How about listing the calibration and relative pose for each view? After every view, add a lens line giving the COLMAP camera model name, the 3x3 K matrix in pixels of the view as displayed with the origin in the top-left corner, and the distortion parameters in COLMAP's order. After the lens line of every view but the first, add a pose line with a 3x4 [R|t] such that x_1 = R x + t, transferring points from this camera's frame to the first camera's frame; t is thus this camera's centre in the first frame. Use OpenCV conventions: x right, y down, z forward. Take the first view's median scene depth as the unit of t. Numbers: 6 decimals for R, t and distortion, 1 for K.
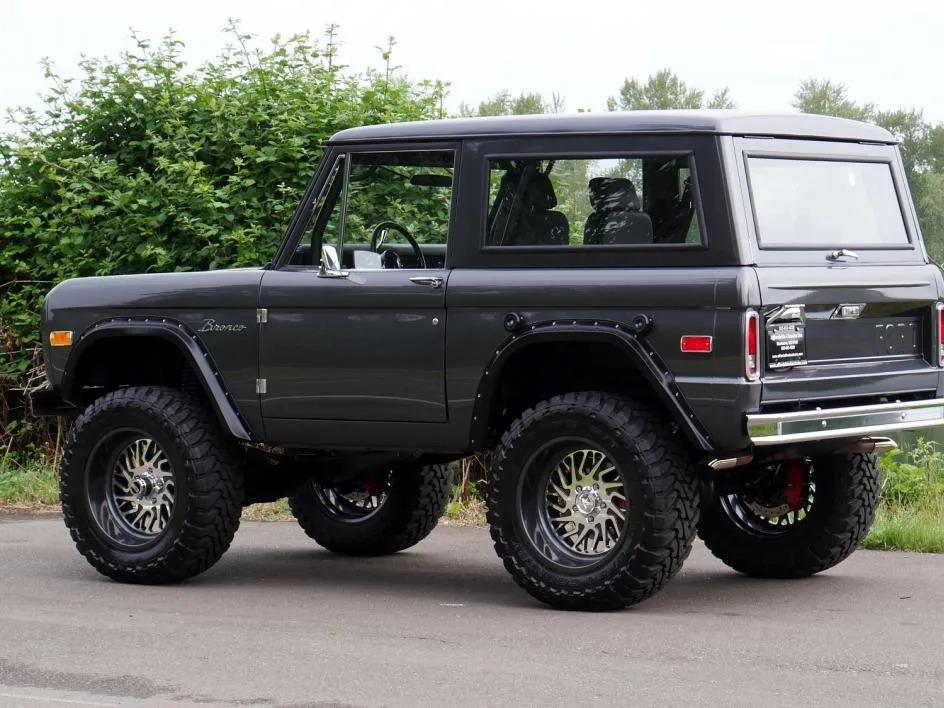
lens RADIAL K [[3057.2, 0, 509.3], [0, 3057.2, 354.7], [0, 0, 1]] dist [0.166918, 0.000000]
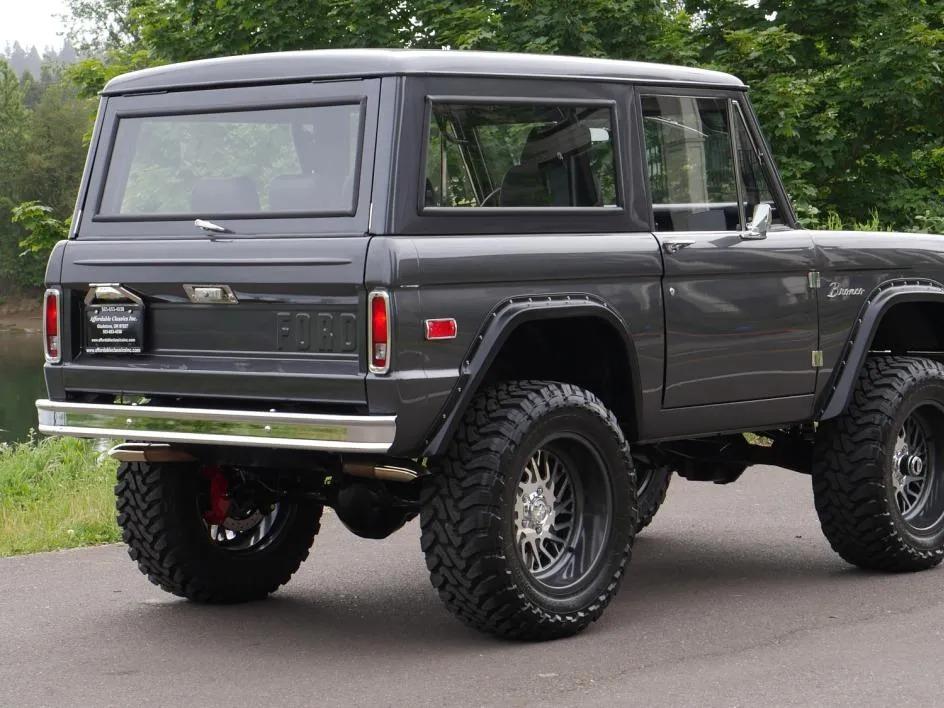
lens RADIAL K [[2570.2, 0, 474.9], [0, 2570.2, 350.9], [0, 0, 1]] dist [0.015862, 0.000000]
pose [[-0.105733, 0.053621, -0.992948, 0.808232], [-0.014251, 0.998361, 0.055431, -0.038925], [0.994292, 0.020011, -0.104796, 1.165883]]
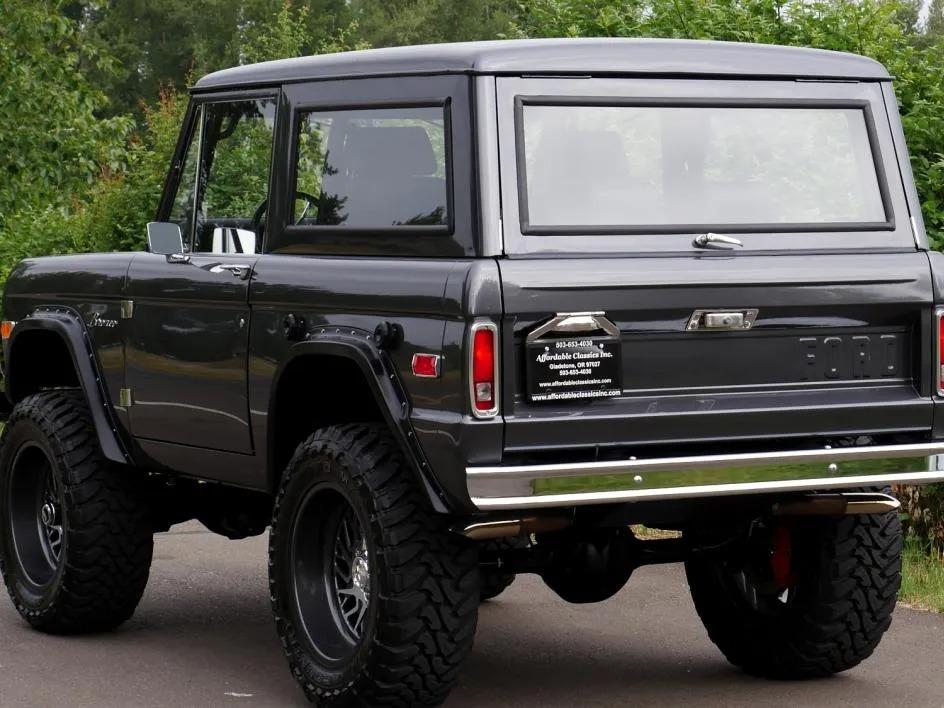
lens RADIAL K [[3057.2, 0, 471.6], [0, 3057.2, 358.3], [0, 0, 1]] dist [0.166918, 0.000000]
pose [[0.900993, 0.021736, -0.433289, 0.372403], [-0.011938, 0.999608, 0.025322, -0.022894], [0.433670, -0.017642, 0.900899, 0.342996]]
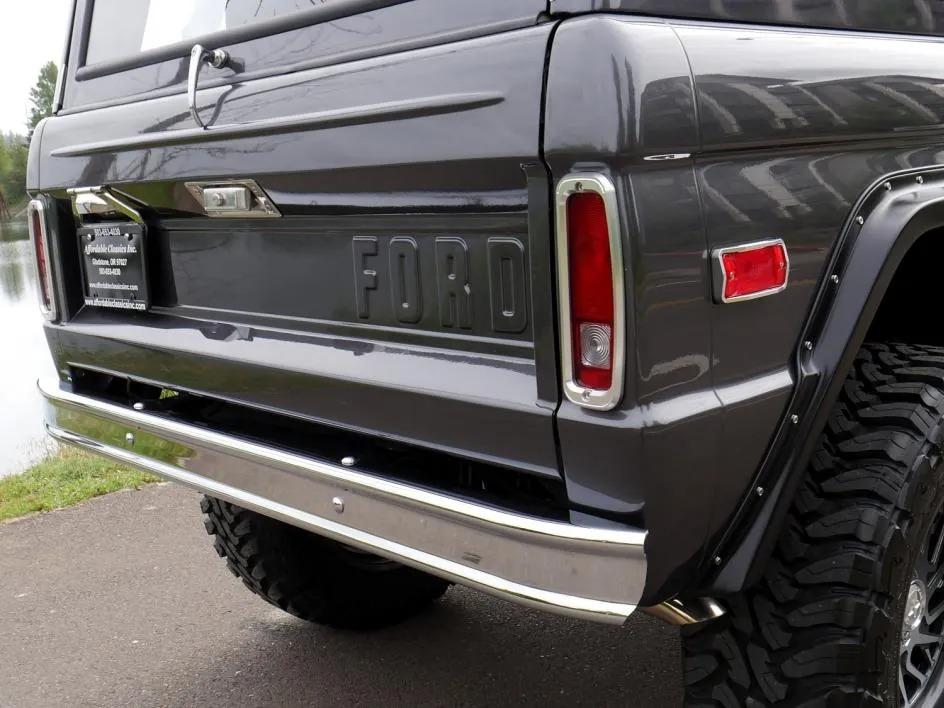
lens RADIAL K [[1078.4, 0, 482.4], [0, 1078.4, 356.2], [0, 0, 1]] dist [-0.015398, 0.000000]
pose [[-0.207652, 0.194935, -0.958583, 0.248804], [0.037209, 0.980808, 0.191394, -0.020095], [0.977495, 0.004075, -0.210920, 1.082816]]
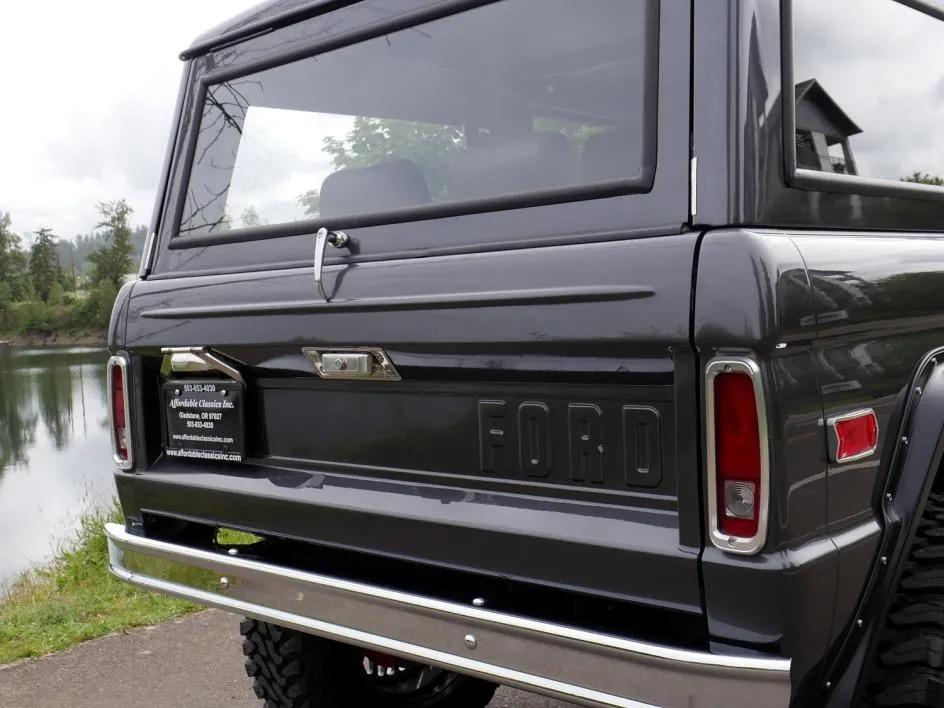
lens RADIAL K [[1078.4, 0, 479.3], [0, 1078.4, 356.2], [0, 0, 1]] dist [-0.015398, 0.000000]
pose [[-0.125576, 0.070536, -0.989573, 0.270545], [0.023397, 0.997402, 0.068125, -0.026019], [0.991808, -0.014598, -0.126900, 1.058961]]
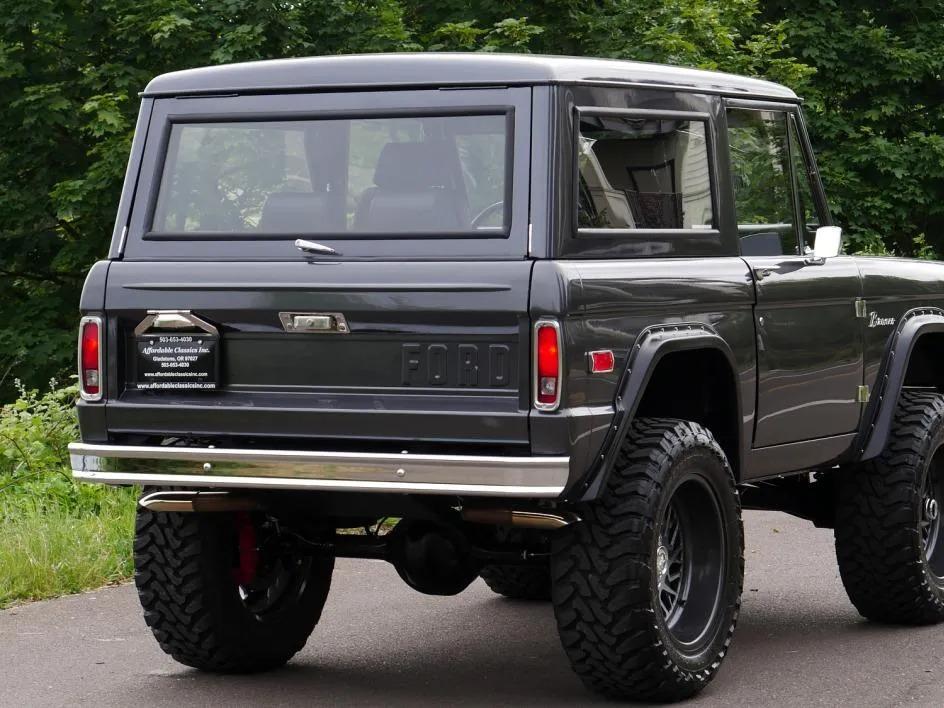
lens RADIAL K [[3057.2, 0, 469.5], [0, 3057.2, 349.4], [0, 0, 1]] dist [0.166918, 0.000000]
pose [[0.119228, 0.040659, -0.992034, 0.865149], [-0.024243, 0.998982, 0.038030, -0.037318], [0.992571, 0.019515, 0.120093, 0.966709]]
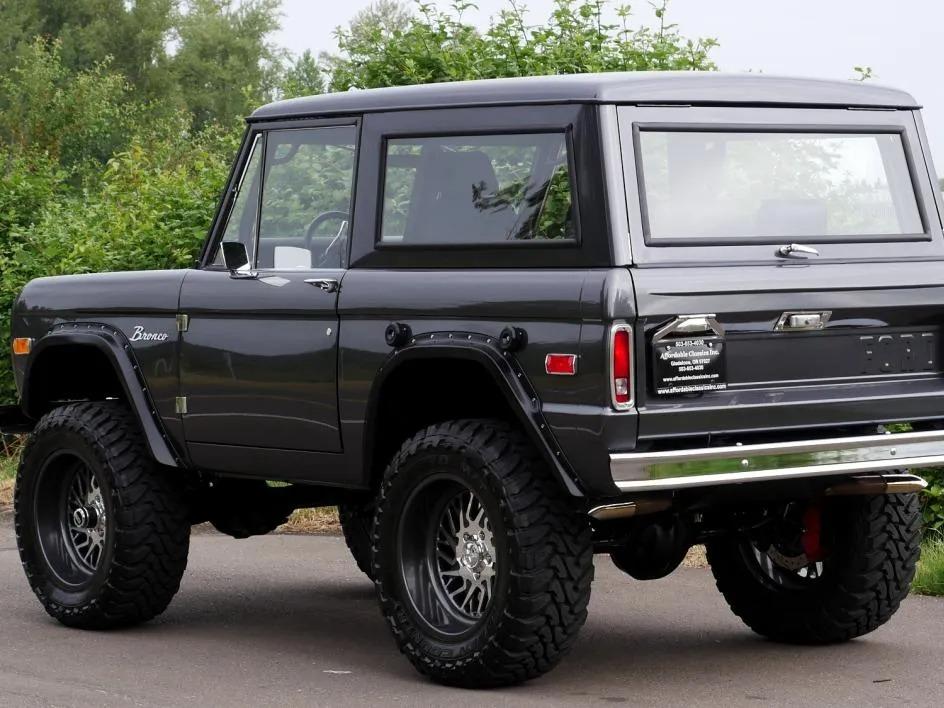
lens RADIAL K [[3057.2, 0, 479.0], [0, 3057.2, 356.2], [0, 0, 1]] dist [0.166918, 0.000000]
pose [[0.959328, 0.003164, -0.282276, 0.259850], [0.000502, 0.999917, 0.012911, -0.015528], [0.282293, -0.012528, 0.959246, 0.214097]]
